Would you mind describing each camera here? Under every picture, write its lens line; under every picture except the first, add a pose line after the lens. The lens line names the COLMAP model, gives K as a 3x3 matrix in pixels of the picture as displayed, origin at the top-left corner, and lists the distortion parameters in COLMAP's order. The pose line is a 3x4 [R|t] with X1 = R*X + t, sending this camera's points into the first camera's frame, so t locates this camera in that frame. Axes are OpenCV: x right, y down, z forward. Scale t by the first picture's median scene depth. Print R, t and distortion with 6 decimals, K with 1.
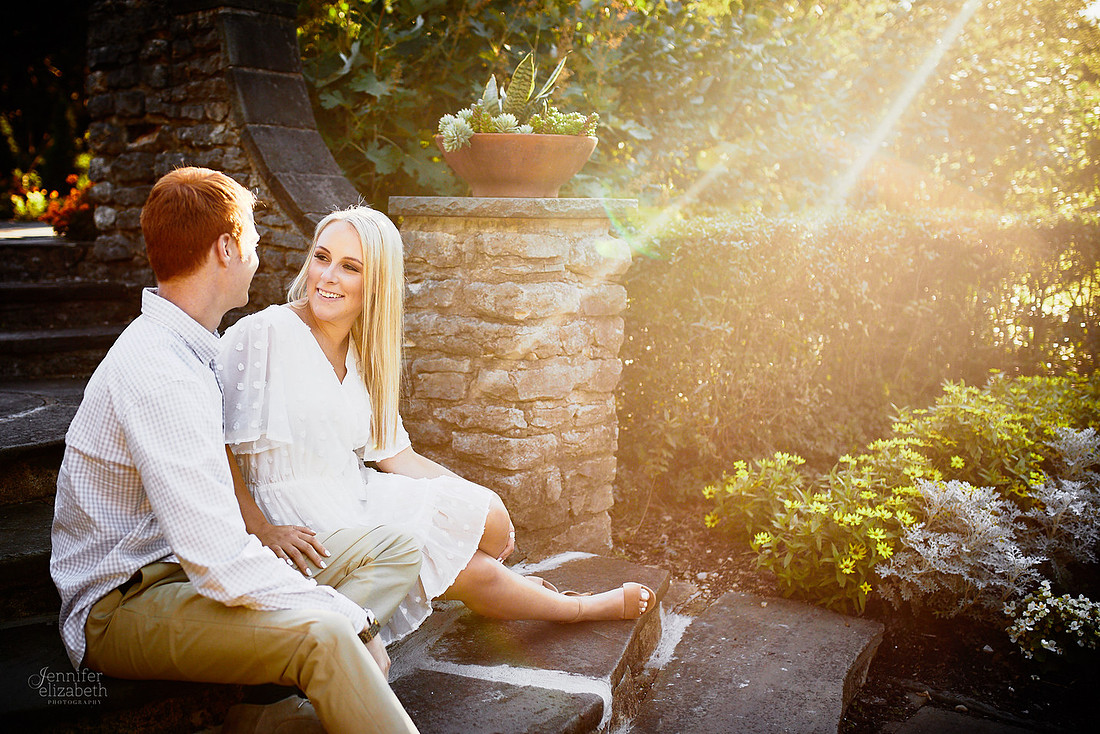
lens RADIAL K [[1249.3, 0, 481.4], [0, 1249.3, 382.7], [0, 0, 1]] dist [-0.027600, 0.039032]
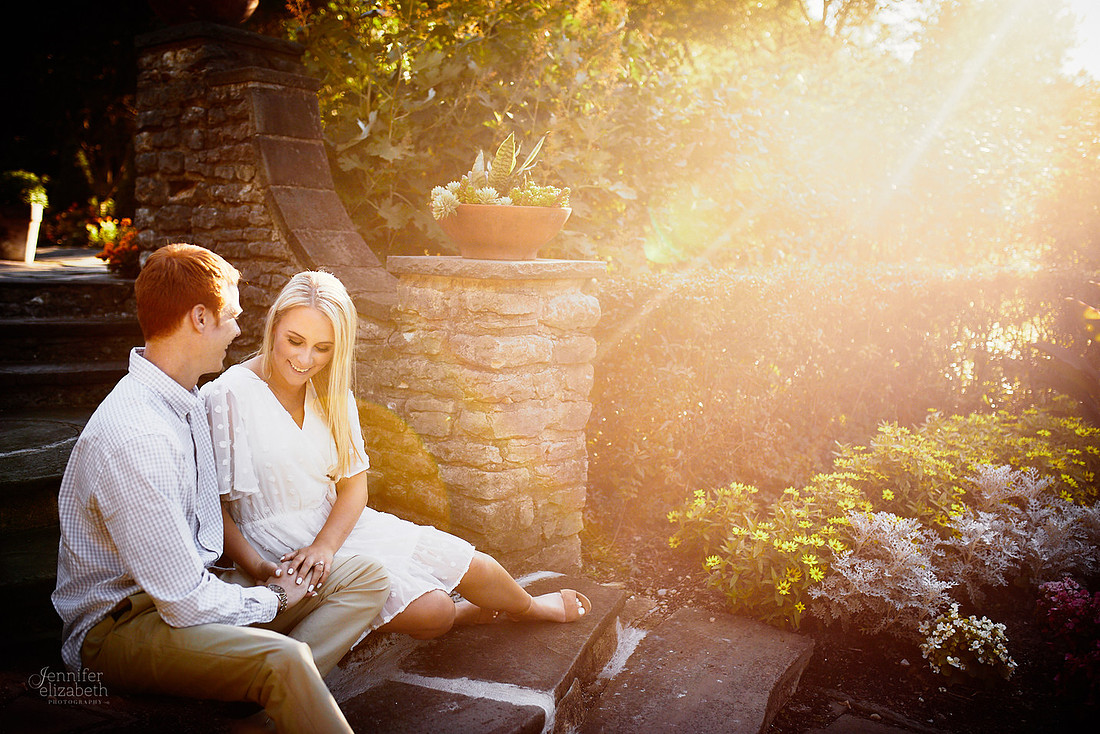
lens RADIAL K [[1133.0, 0, 546.7], [0, 1133.0, 364.1], [0, 0, 1]] dist [-0.022542, 0.007573]
pose [[0.999771, 0.016200, 0.013958, 0.057463], [-0.015927, 0.999684, -0.019444, -0.032232], [-0.014268, 0.019217, 0.999714, -0.031858]]
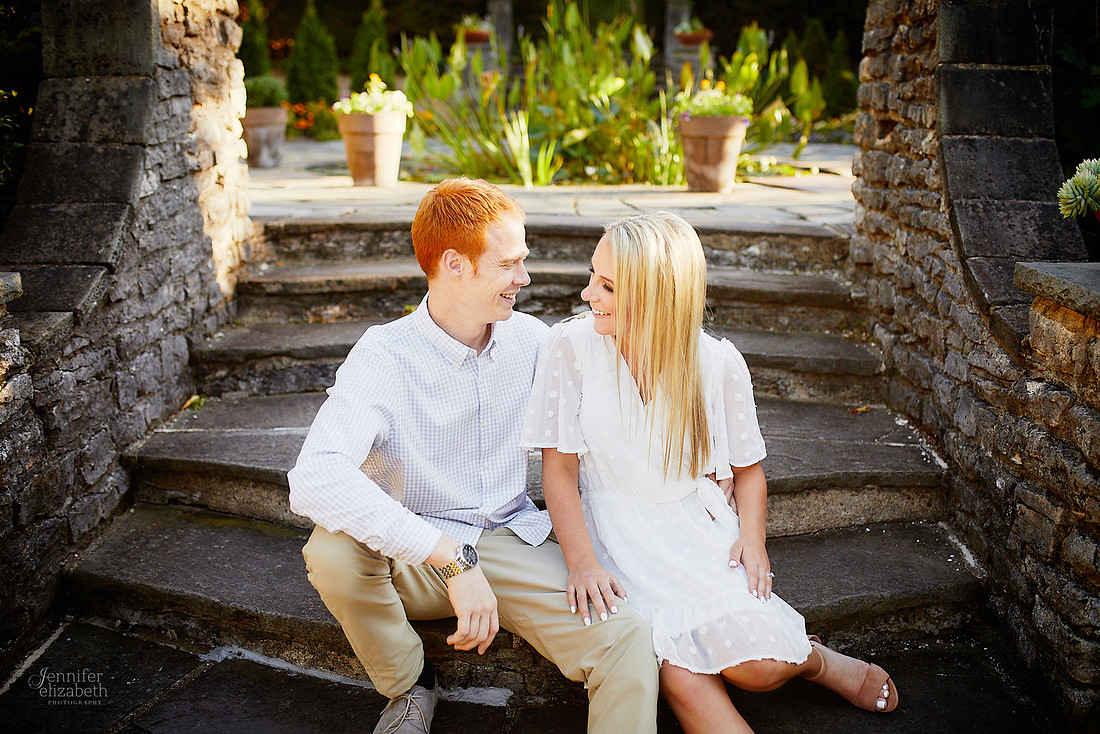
lens RADIAL K [[1133.0, 0, 546.7], [0, 1133.0, 364.1], [0, 0, 1]] dist [-0.022542, 0.007573]
pose [[0.644963, 0.175174, -0.743866, 0.251583], [-0.101388, 0.984384, 0.143906, -0.154480], [0.757458, -0.017395, 0.652652, 0.341465]]
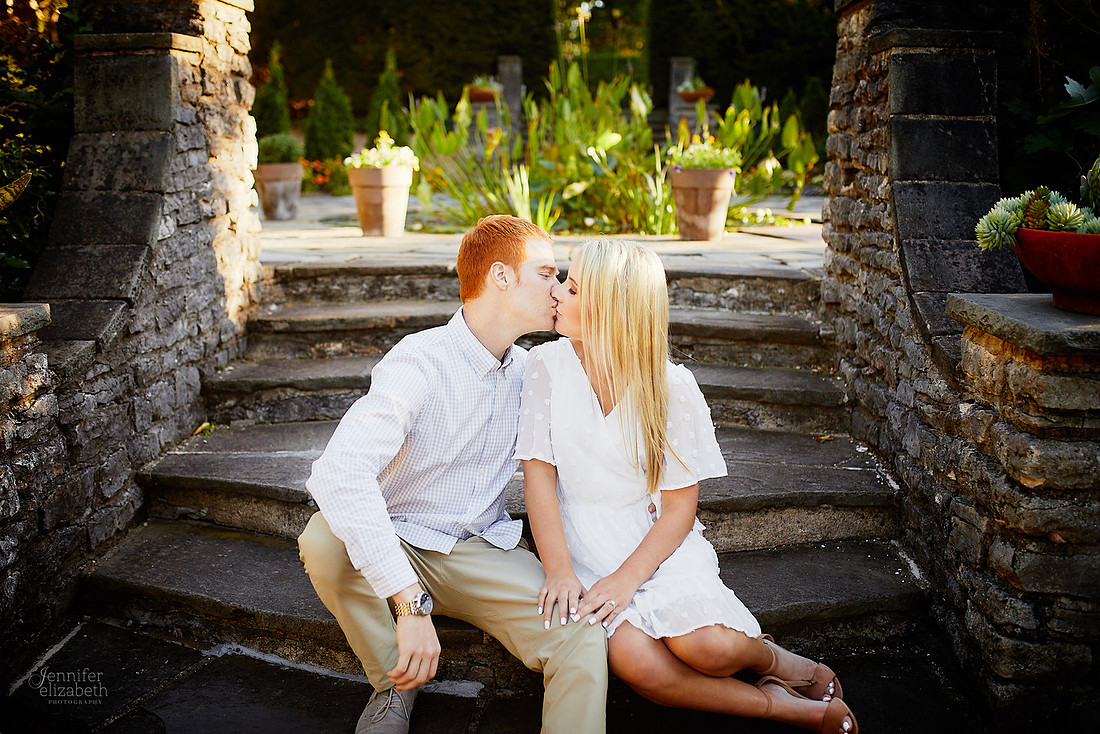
lens RADIAL K [[1120.4, 0, 517.9], [0, 1120.4, 368.6], [0, 0, 1]] dist [-0.017259, -0.016264]
pose [[0.613951, 0.144093, -0.776081, 0.318119], [-0.099591, 0.989480, 0.104929, -0.145920], [0.783036, 0.012870, 0.621843, 0.325054]]
